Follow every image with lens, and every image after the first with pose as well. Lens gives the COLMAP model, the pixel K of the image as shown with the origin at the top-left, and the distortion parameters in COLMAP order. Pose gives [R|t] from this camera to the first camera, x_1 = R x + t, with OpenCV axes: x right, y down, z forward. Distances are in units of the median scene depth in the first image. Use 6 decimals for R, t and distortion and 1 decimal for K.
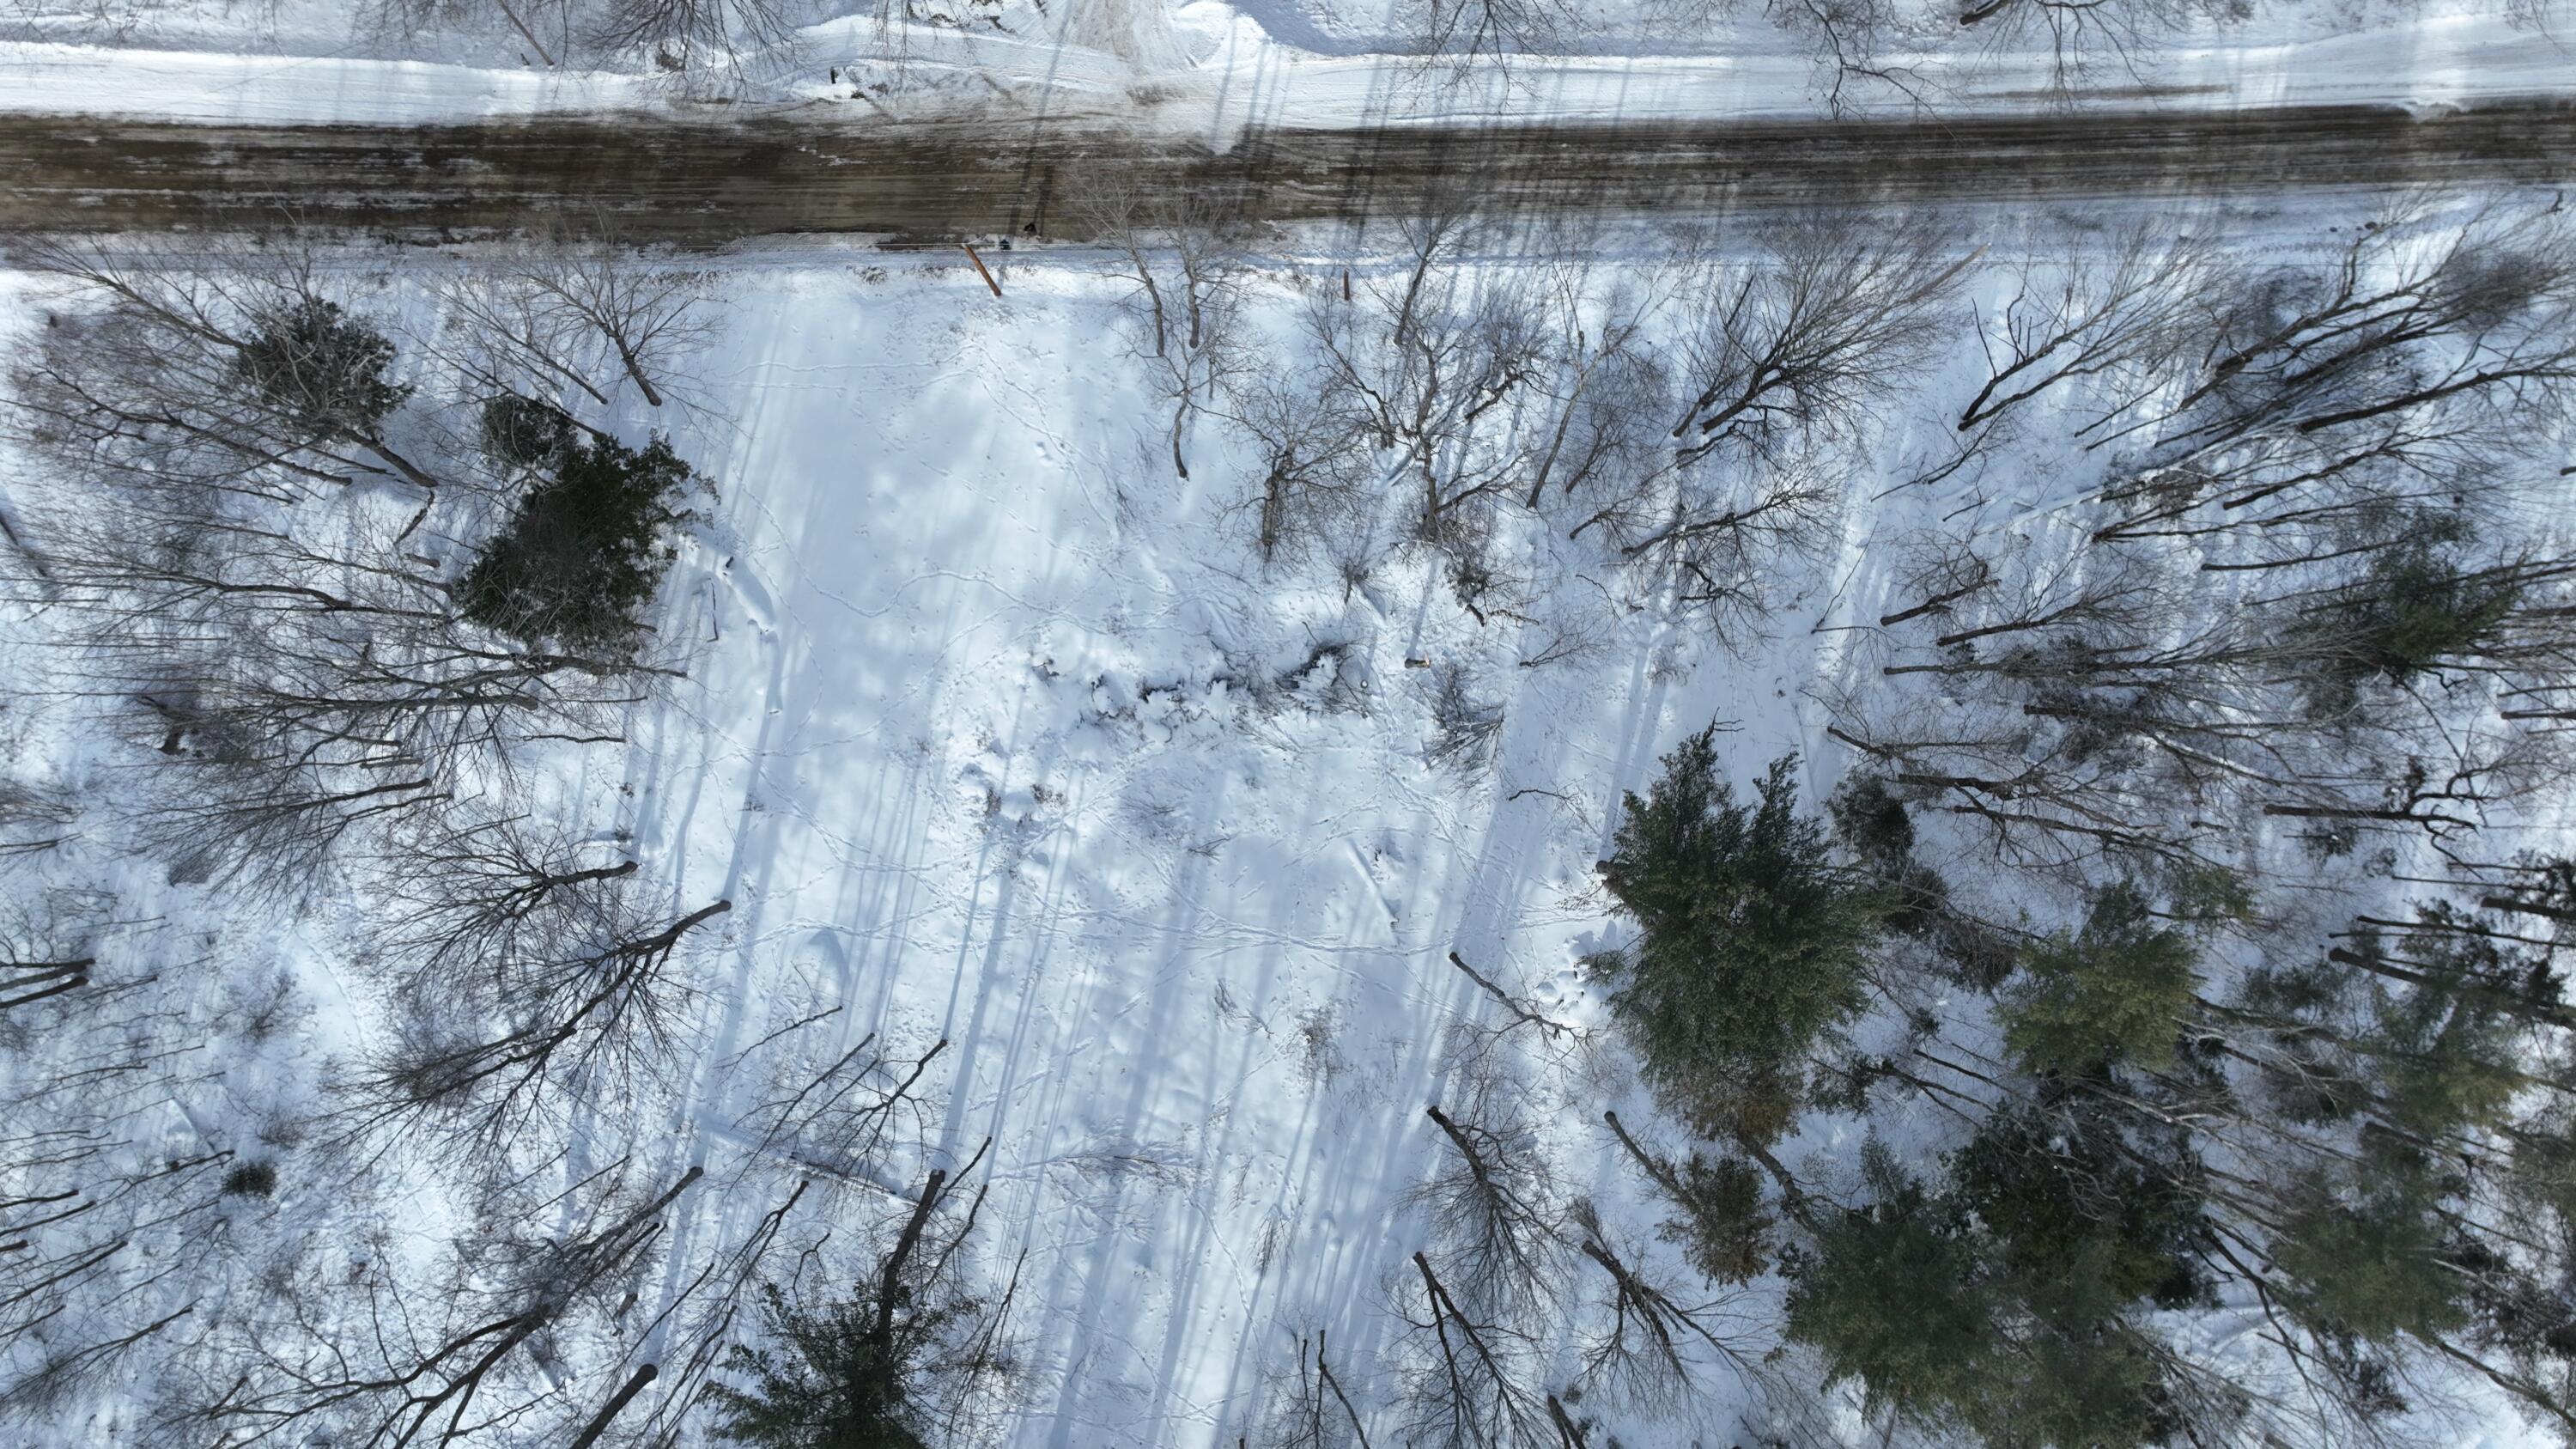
lens RADIAL K [[1784.9, 0, 1287.0], [0, 1784.9, 722.7], [0, 0, 1]] dist [0.004422, 0.010378]
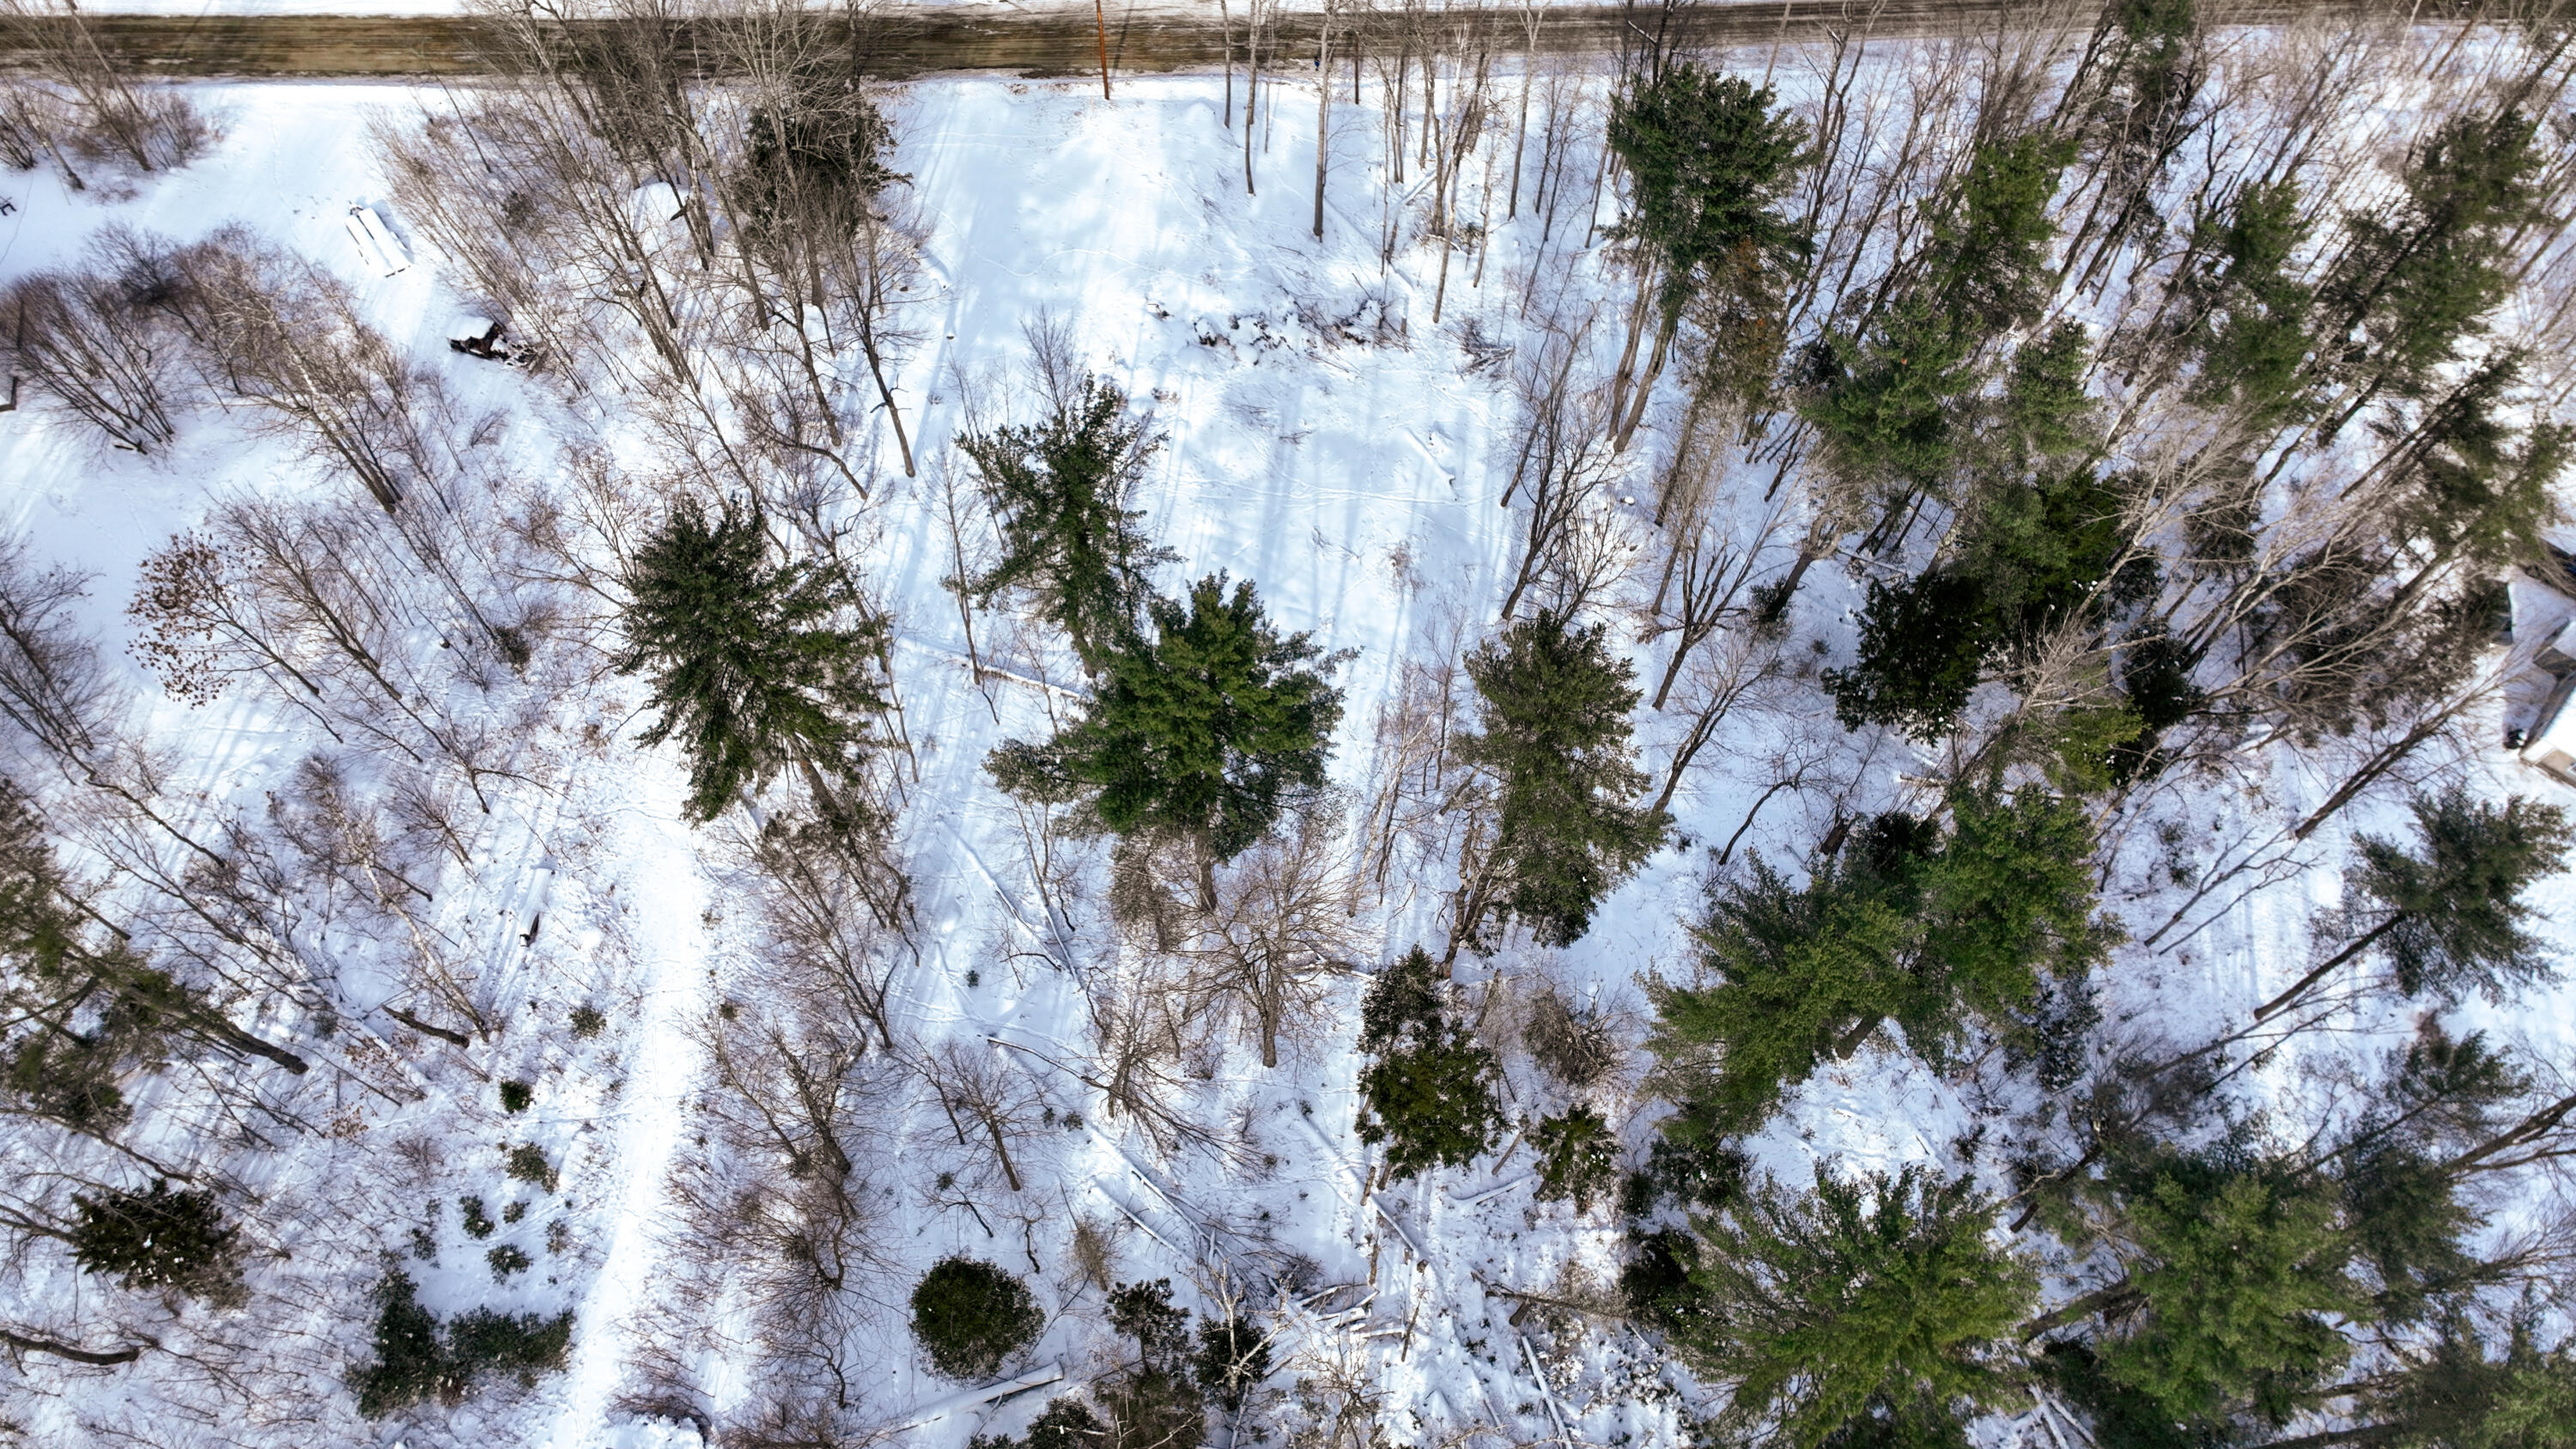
lens RADIAL K [[1784.9, 0, 1298.7], [0, 1784.9, 715.5], [0, 0, 1]] dist [0.004422, 0.010378]
pose [[0.995206, -0.085020, 0.048346, -0.119450], [0.097723, 0.884650, -0.455900, 0.817405], [-0.004008, 0.458438, 0.888717, -0.015513]]
